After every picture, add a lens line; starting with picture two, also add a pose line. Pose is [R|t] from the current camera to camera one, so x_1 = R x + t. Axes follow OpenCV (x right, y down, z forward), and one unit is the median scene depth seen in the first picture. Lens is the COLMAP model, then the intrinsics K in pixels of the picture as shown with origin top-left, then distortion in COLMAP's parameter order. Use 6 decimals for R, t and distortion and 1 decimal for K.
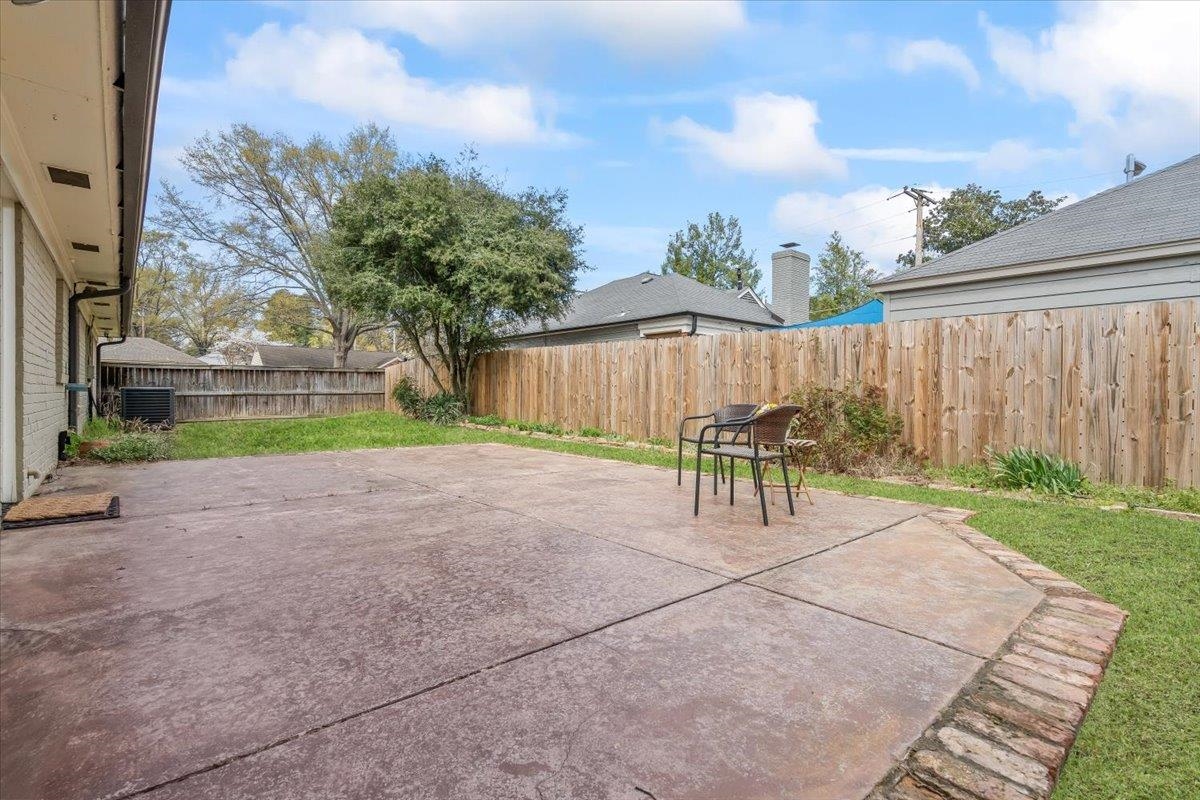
lens RADIAL K [[549.0, 0, 599.8], [0, 549.0, 394.2], [0, 0, 1]] dist [-0.000918, -0.000190]
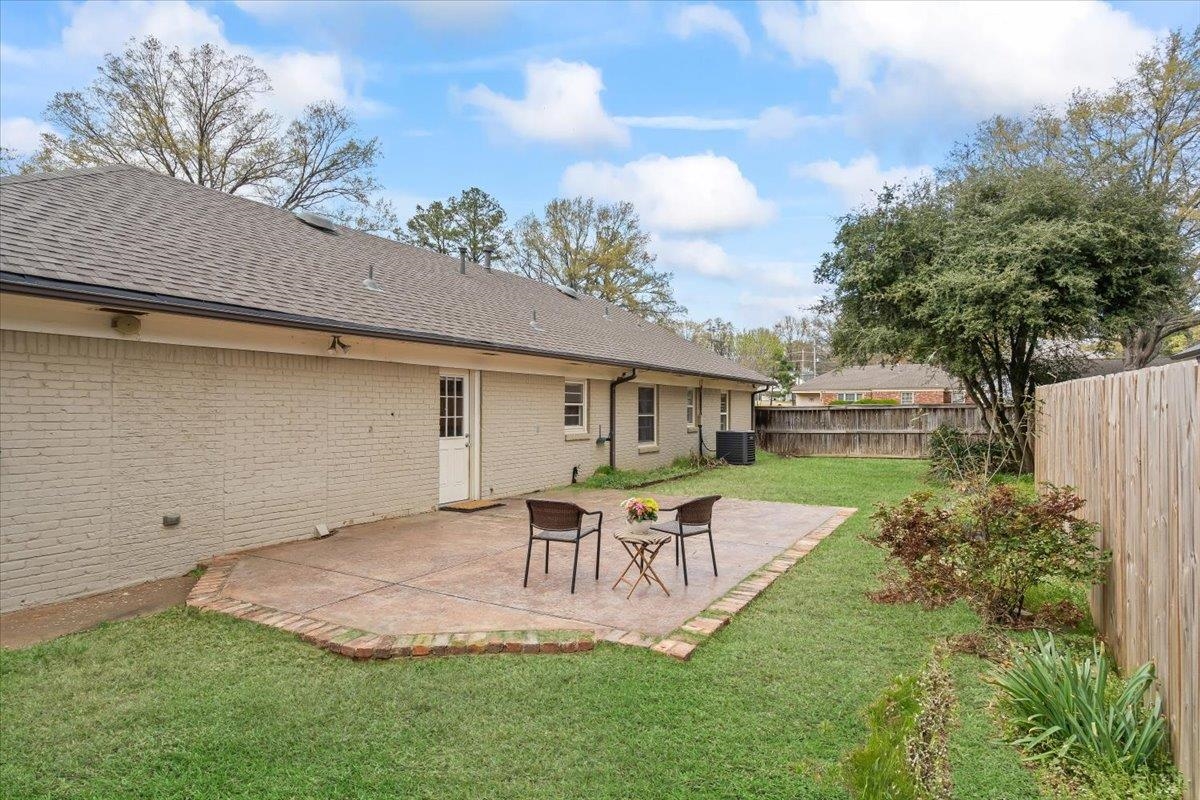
lens RADIAL K [[668.9, 0, 600.0], [0, 668.9, 400.0], [0, 0, 1]] dist [-0.000329, -0.000015]
pose [[0.320686, -0.018021, -0.947014, 2.198666], [-0.000052, 0.999819, -0.019043, -0.212170], [0.947185, 0.006156, 0.320627, 0.747107]]
